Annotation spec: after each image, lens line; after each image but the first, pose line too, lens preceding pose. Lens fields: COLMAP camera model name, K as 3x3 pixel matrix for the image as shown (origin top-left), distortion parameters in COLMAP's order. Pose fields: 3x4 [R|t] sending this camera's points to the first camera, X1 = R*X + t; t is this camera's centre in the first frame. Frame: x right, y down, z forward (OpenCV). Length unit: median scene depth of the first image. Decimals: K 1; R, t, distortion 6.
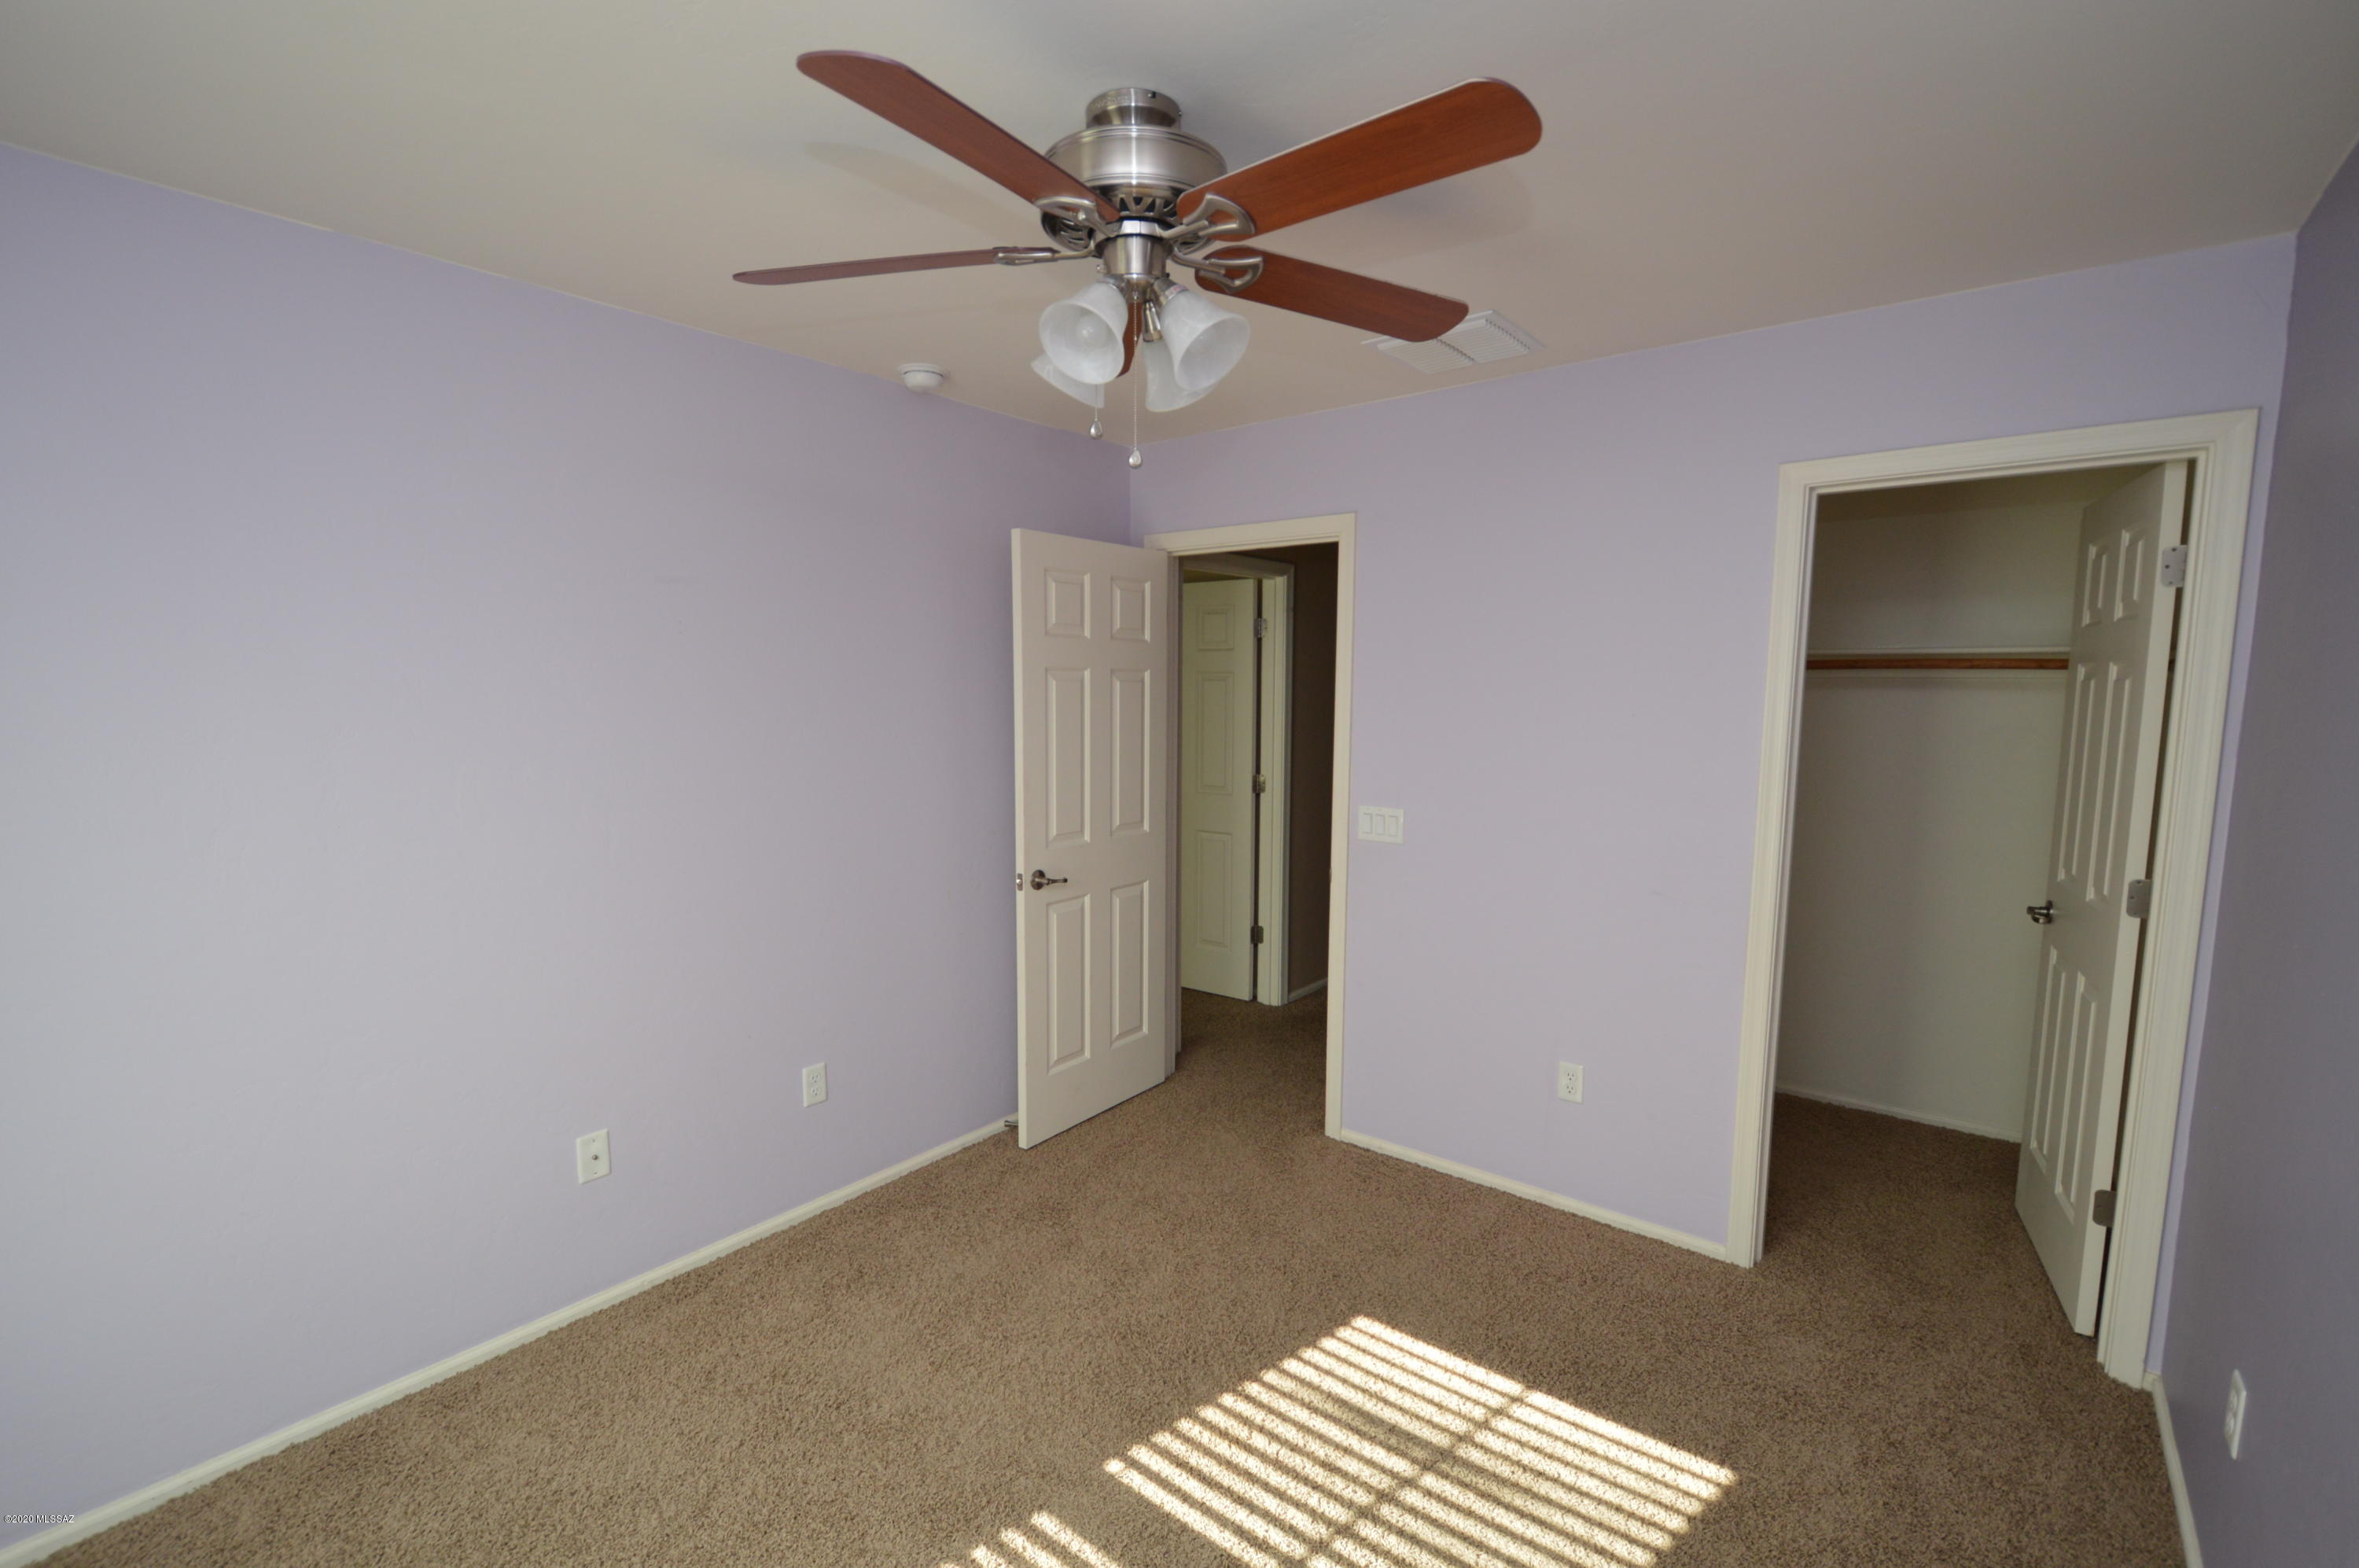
lens RADIAL K [[1036.9, 0, 1168.2], [0, 1036.9, 788.7], [0, 0, 1]] dist [-0.002190, 0.001068]
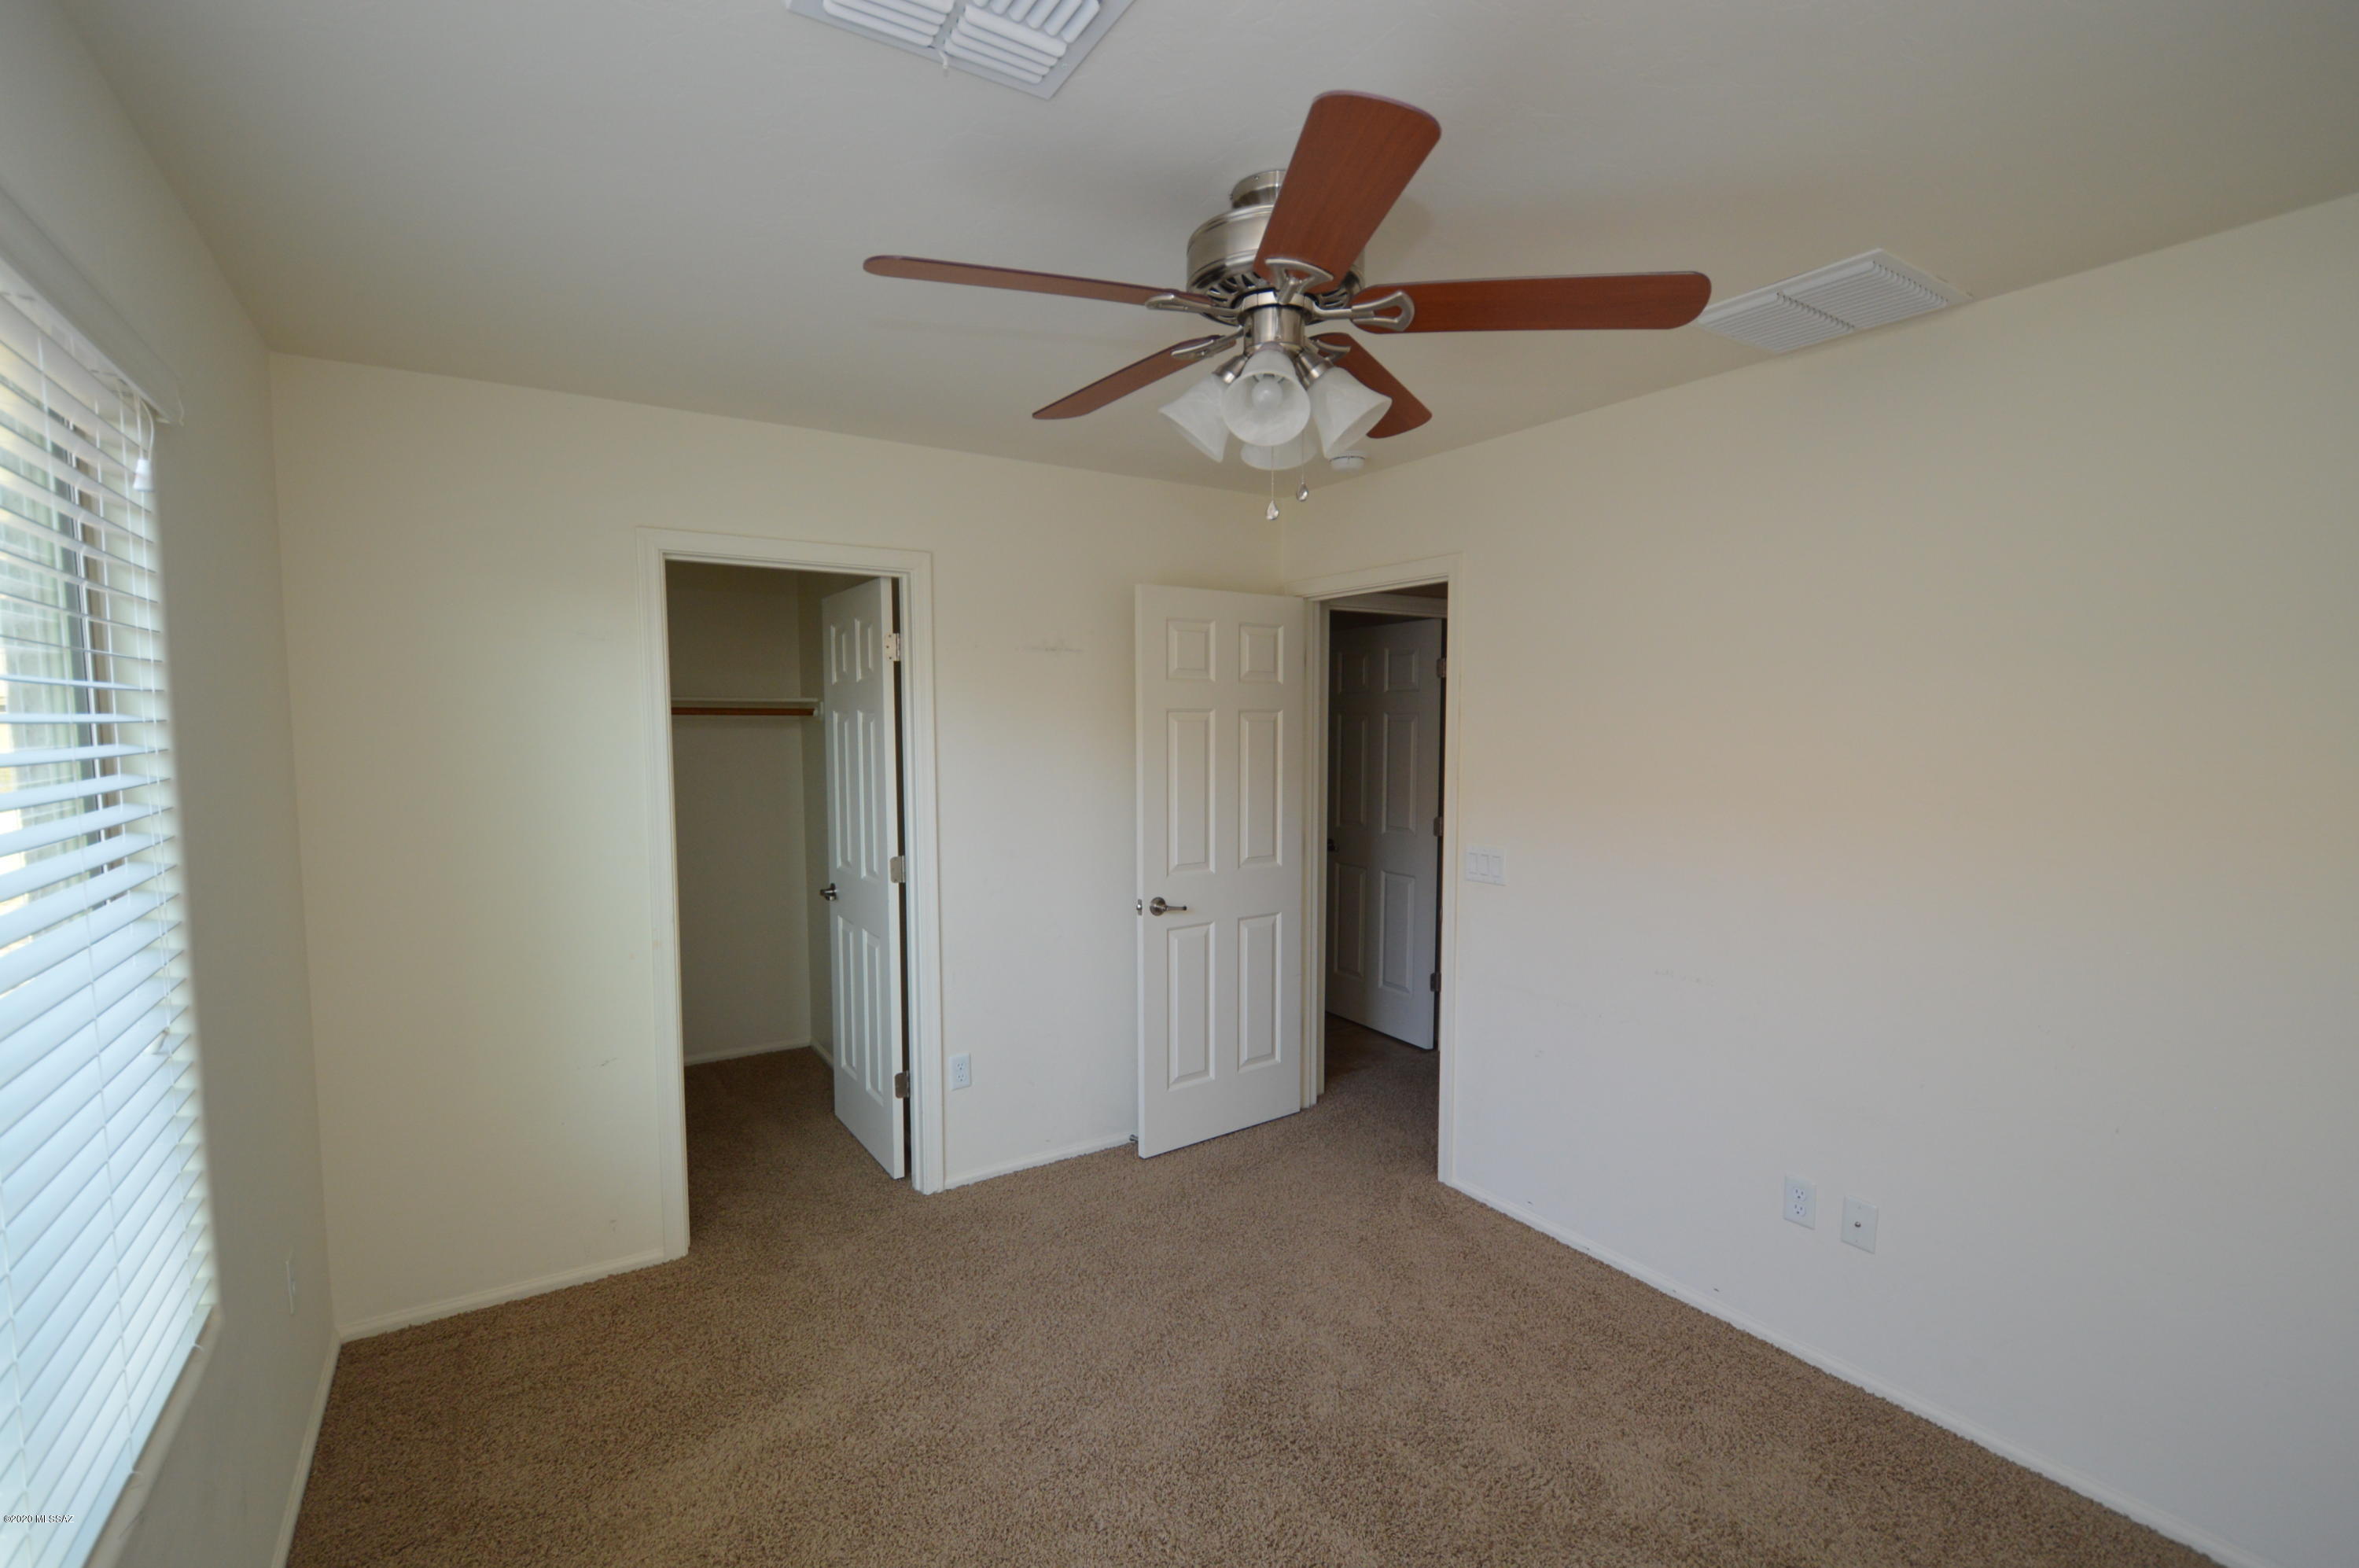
lens RADIAL K [[1036.9, 0, 1195.0], [0, 1036.9, 786.8], [0, 0, 1]] dist [-0.002190, 0.001068]
pose [[0.963672, 0.014345, -0.266704, 0.189600], [-0.024974, 0.999021, -0.036503, 0.002738], [0.265919, 0.041838, 0.963087, -0.028049]]
